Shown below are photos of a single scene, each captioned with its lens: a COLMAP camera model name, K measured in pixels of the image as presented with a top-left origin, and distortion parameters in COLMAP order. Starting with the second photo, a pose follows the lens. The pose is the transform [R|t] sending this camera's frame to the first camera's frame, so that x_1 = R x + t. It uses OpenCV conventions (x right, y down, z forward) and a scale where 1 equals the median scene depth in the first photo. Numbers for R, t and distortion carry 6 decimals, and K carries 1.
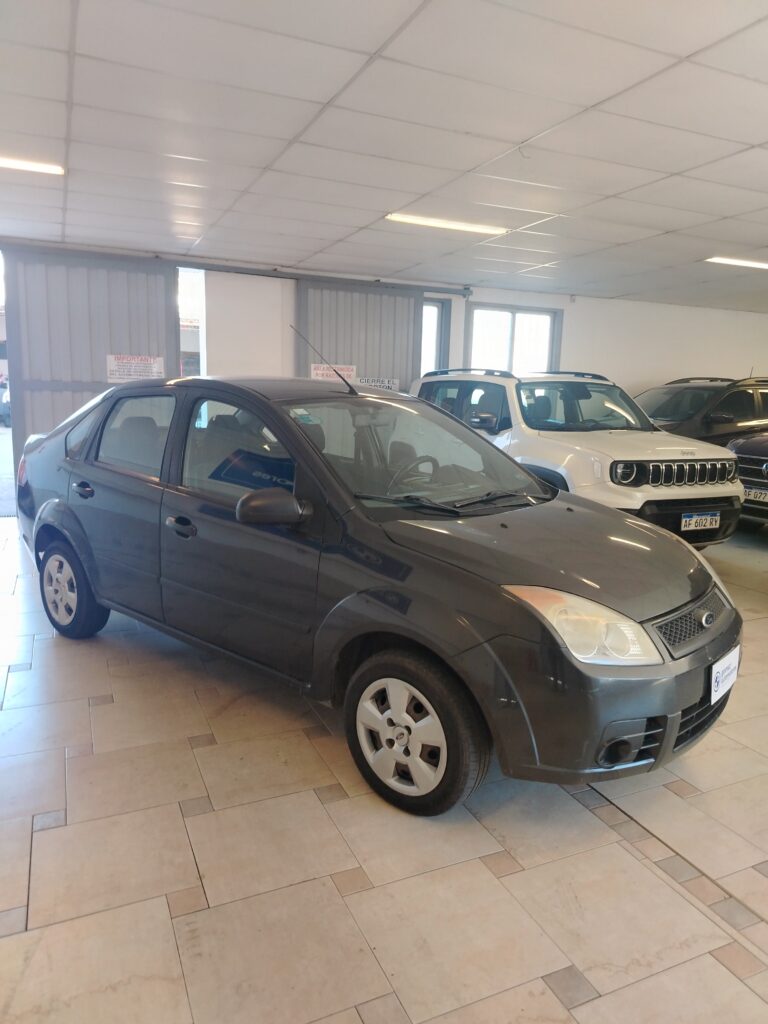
lens RADIAL K [[707.3, 0, 384.0], [0, 707.3, 512.0], [0, 0, 1]] dist [0.009385, -0.002429]
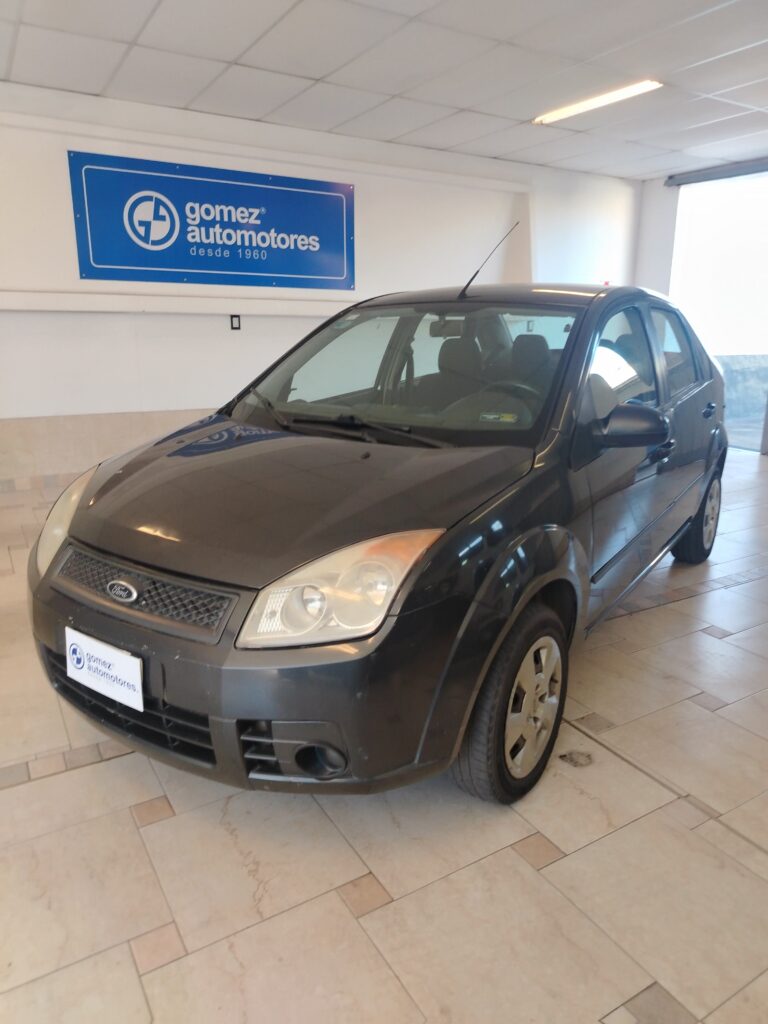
lens RADIAL K [[707.3, 0, 384.0], [0, 707.3, 512.0], [0, 0, 1]] dist [0.009385, -0.002429]
pose [[0.115627, 0.234863, -0.965127, 0.457786], [-0.168655, 0.962177, 0.213940, -0.048249], [0.978870, 0.138036, 0.150864, 0.451360]]
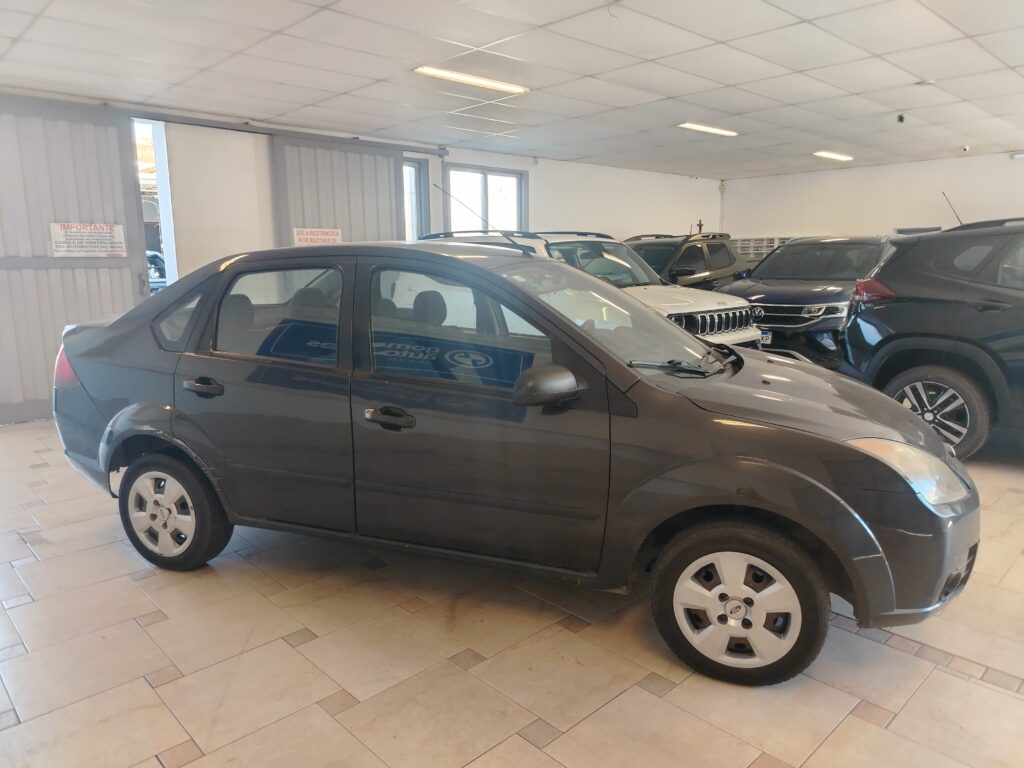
lens RADIAL K [[705.1, 0, 510.5], [0, 705.1, 385.9], [0, 0, 1]] dist [0.003576, -0.004682]
pose [[0.943688, -0.091440, 0.317949, -0.207629], [0.086471, 0.995810, 0.029736, -0.015739], [-0.319336, -0.000568, 0.947642, 0.072511]]
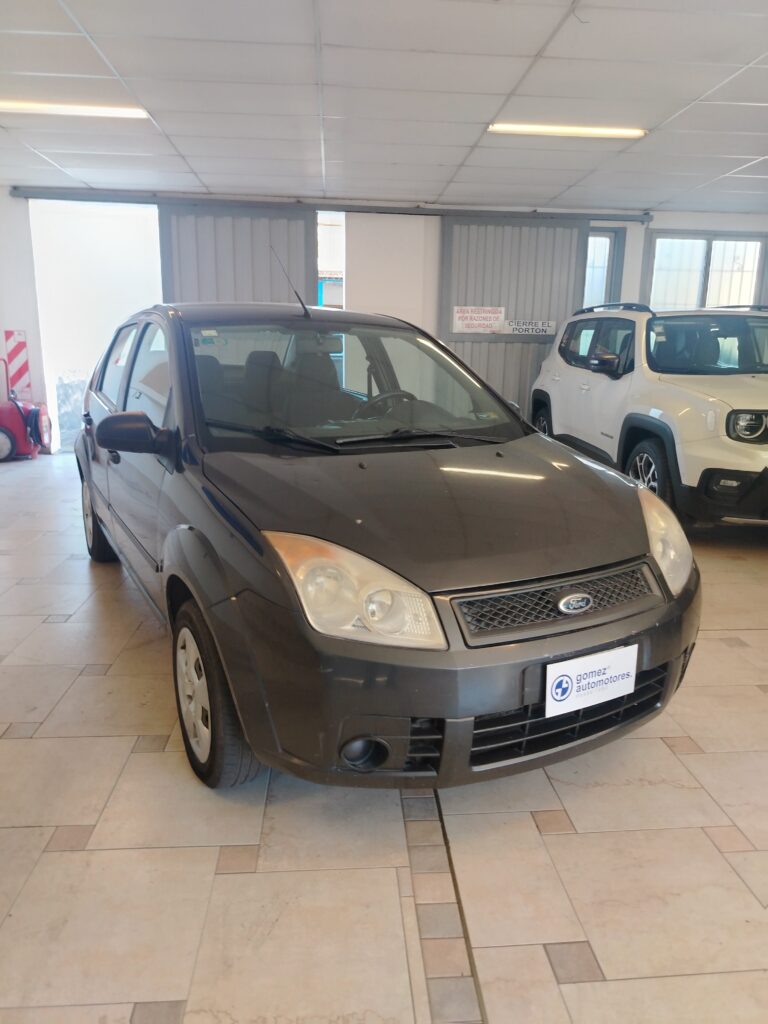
lens RADIAL K [[710.0, 0, 379.0], [0, 710.0, 506.4], [0, 0, 1]] dist [0.005394, 0.002071]
pose [[0.938066, 0.067333, -0.339850, 0.201273], [-0.050269, 0.997005, 0.058778, 0.007439], [0.342790, -0.038053, 0.938641, 0.097585]]
